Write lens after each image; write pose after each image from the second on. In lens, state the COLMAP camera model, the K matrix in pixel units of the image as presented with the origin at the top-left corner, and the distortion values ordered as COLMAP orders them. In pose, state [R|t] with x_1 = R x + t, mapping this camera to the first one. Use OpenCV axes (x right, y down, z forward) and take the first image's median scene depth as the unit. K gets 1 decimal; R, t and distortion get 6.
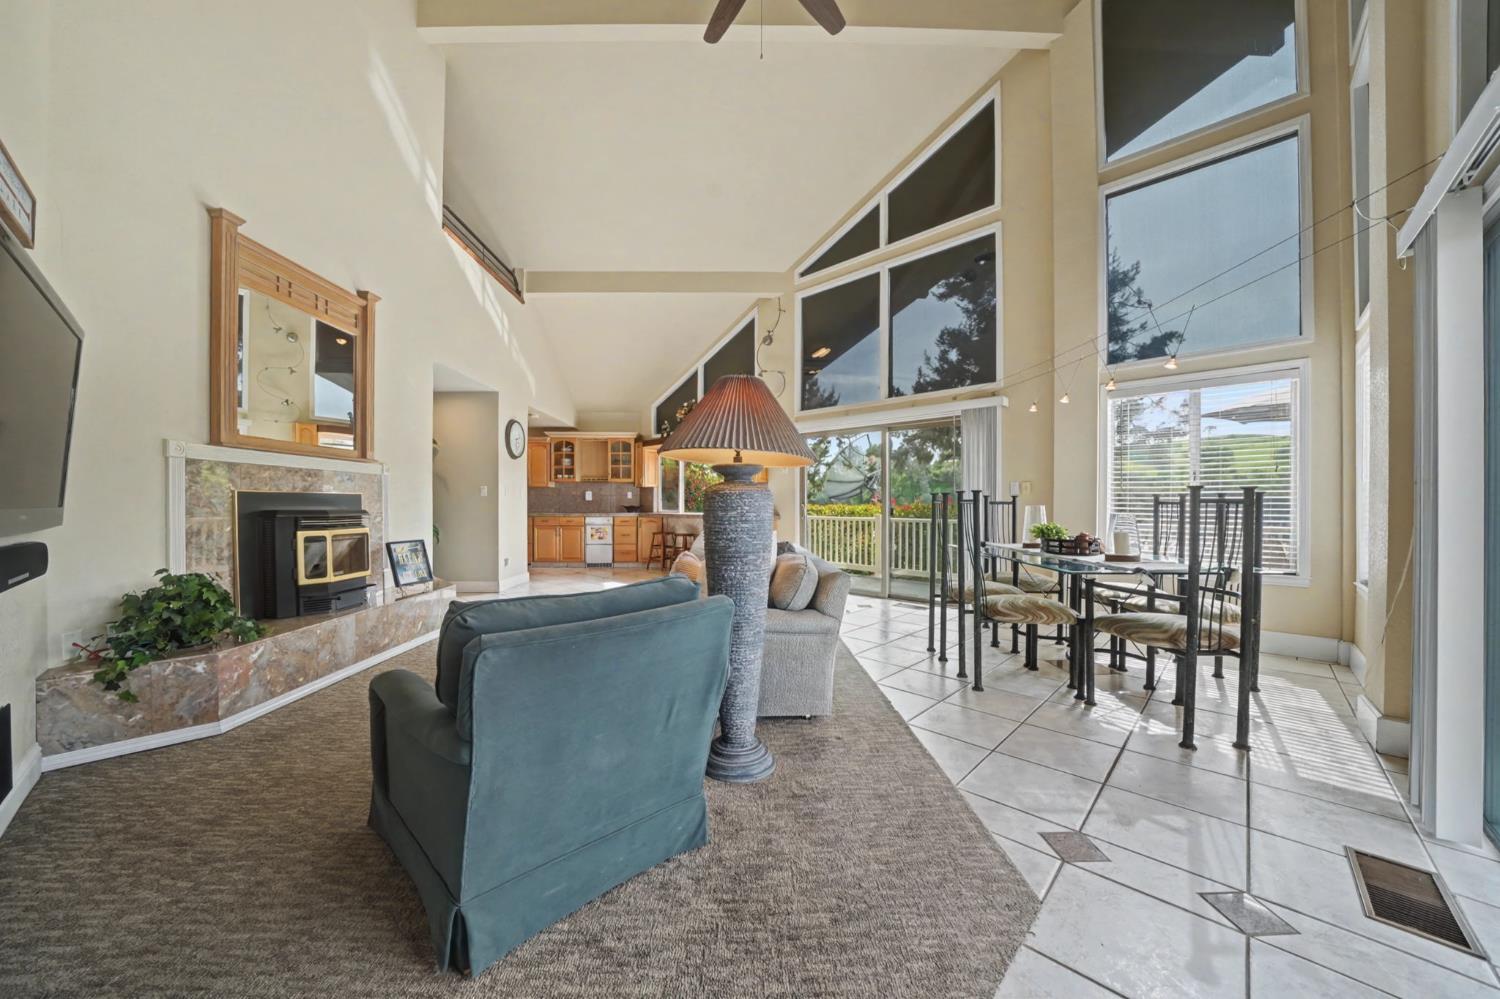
lens RADIAL K [[528.2, 0, 754.3], [0, 528.2, 502.2], [0, 0, 1]] dist [-0.019544, 0.000643]
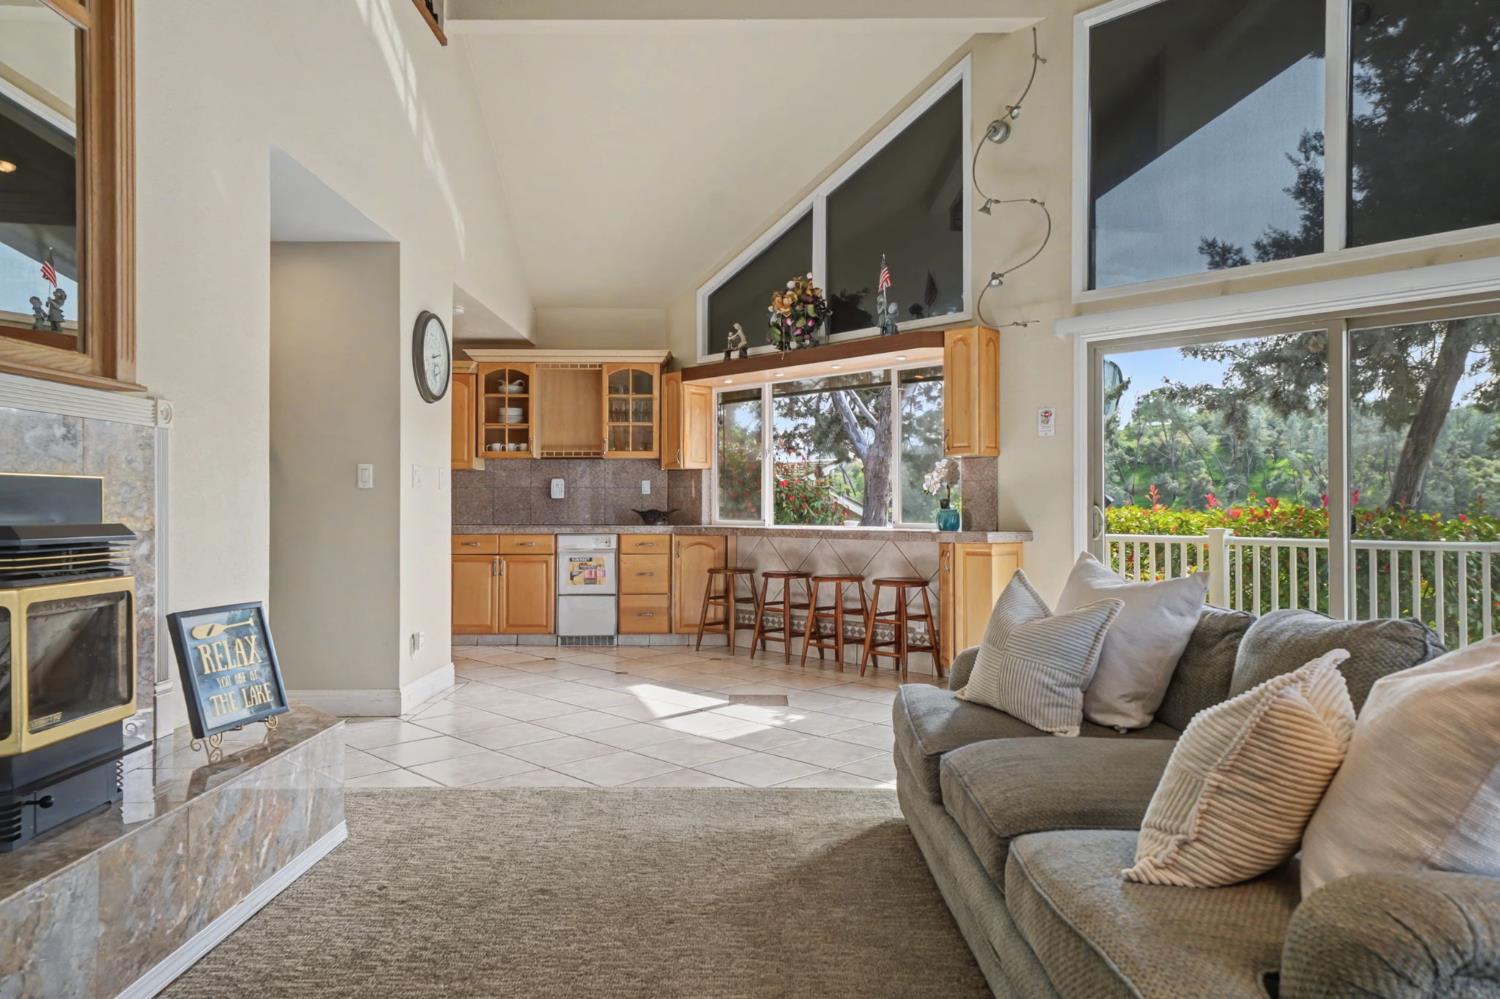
lens RADIAL K [[981.8, 0, 748.8], [0, 981.8, 492.0], [0, 0, 1]] dist [0.037879, 0.000873]
pose [[0.999752, -0.001801, -0.022218, -0.138604], [0.001549, 0.999934, -0.011347, 0.000722], [0.022237, 0.011310, 0.999689, 0.154459]]
